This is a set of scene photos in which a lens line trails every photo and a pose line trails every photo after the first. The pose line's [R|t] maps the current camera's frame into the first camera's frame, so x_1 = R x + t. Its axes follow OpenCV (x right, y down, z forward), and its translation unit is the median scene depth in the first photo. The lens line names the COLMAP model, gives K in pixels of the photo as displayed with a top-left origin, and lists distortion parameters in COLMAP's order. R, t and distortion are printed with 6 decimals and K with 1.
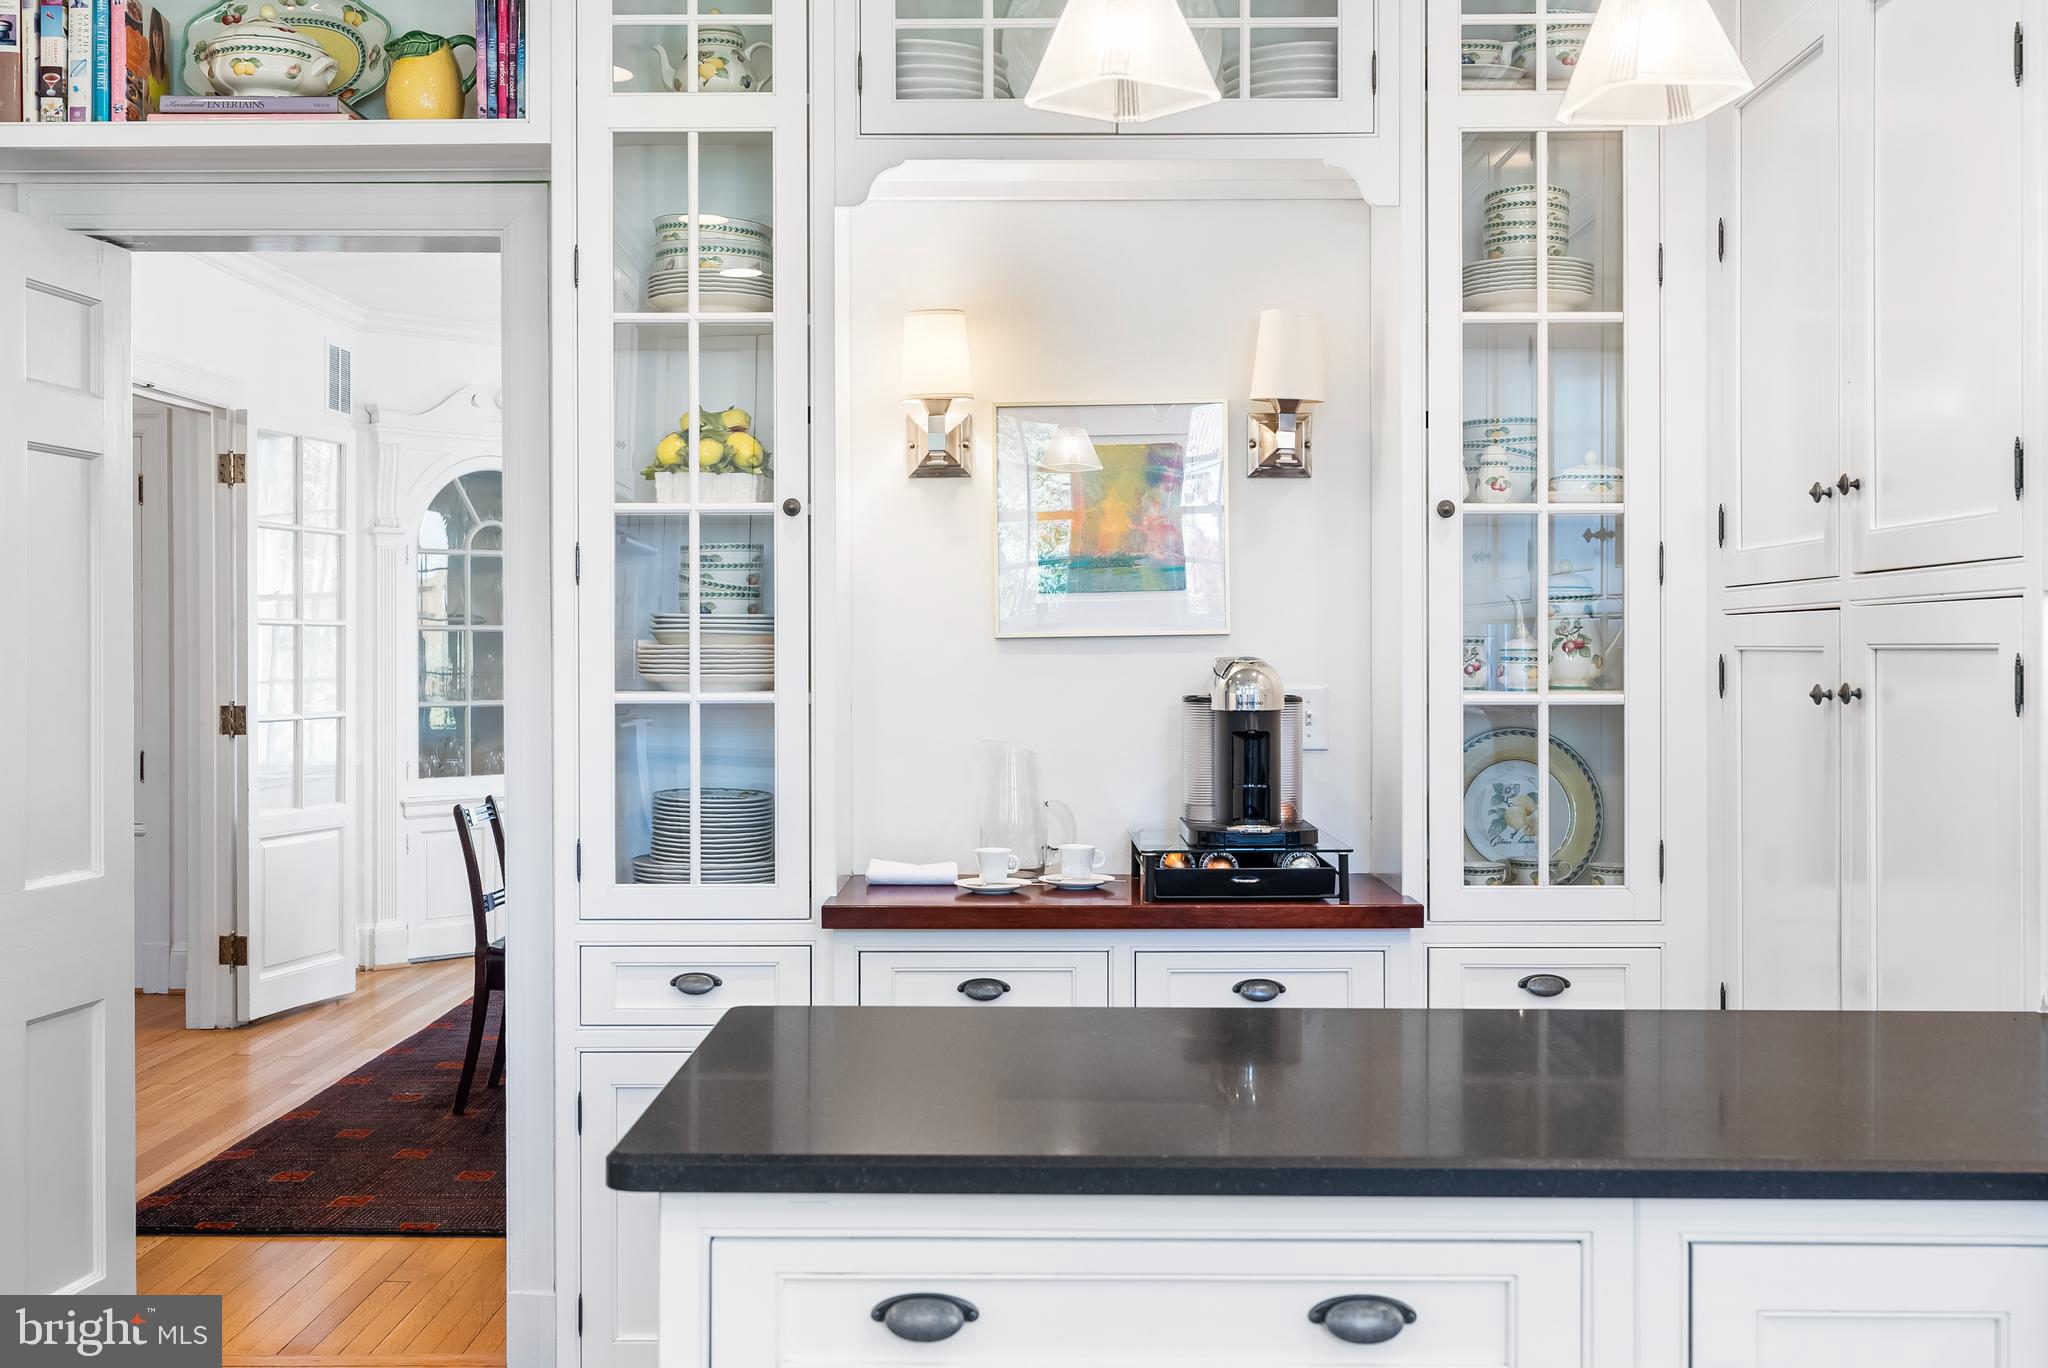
lens RADIAL K [[2041.2, 0, 1025.2], [0, 2041.2, 675.5], [0, 0, 1]] dist [-0.001303, 0.000000]
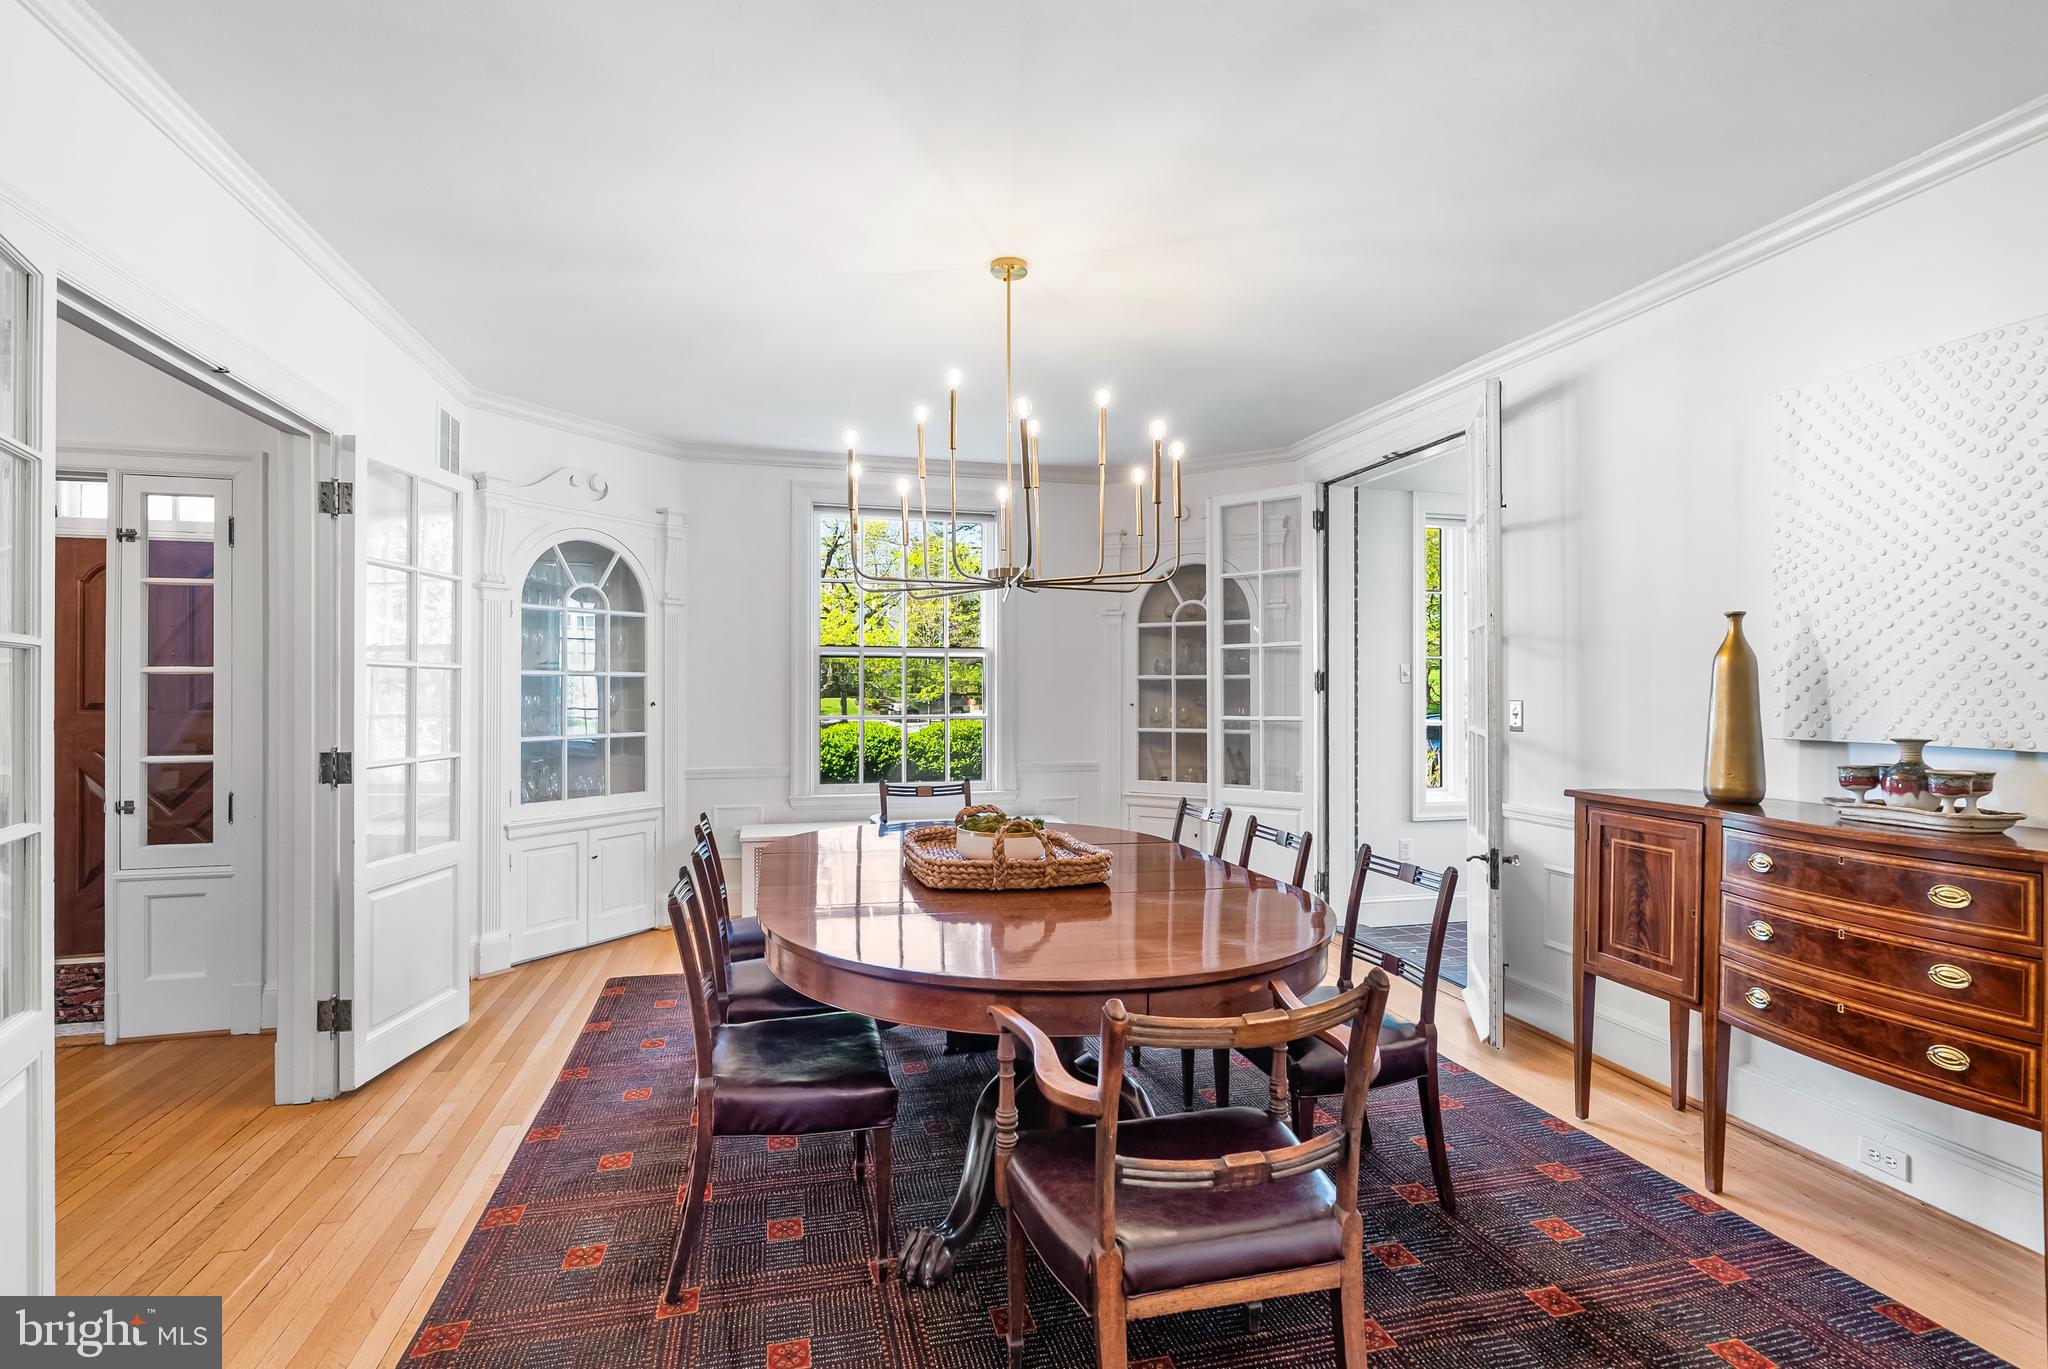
lens RADIAL K [[939.3, 0, 1018.9], [0, 939.3, 693.0], [0, 0, 1]] dist [-0.005363, 0.001375]
pose [[0.966012, 0.002892, 0.258480, -0.188666], [-0.000622, 0.999961, -0.008866, -0.008569], [-0.258495, 0.008404, 0.965976, 0.483227]]
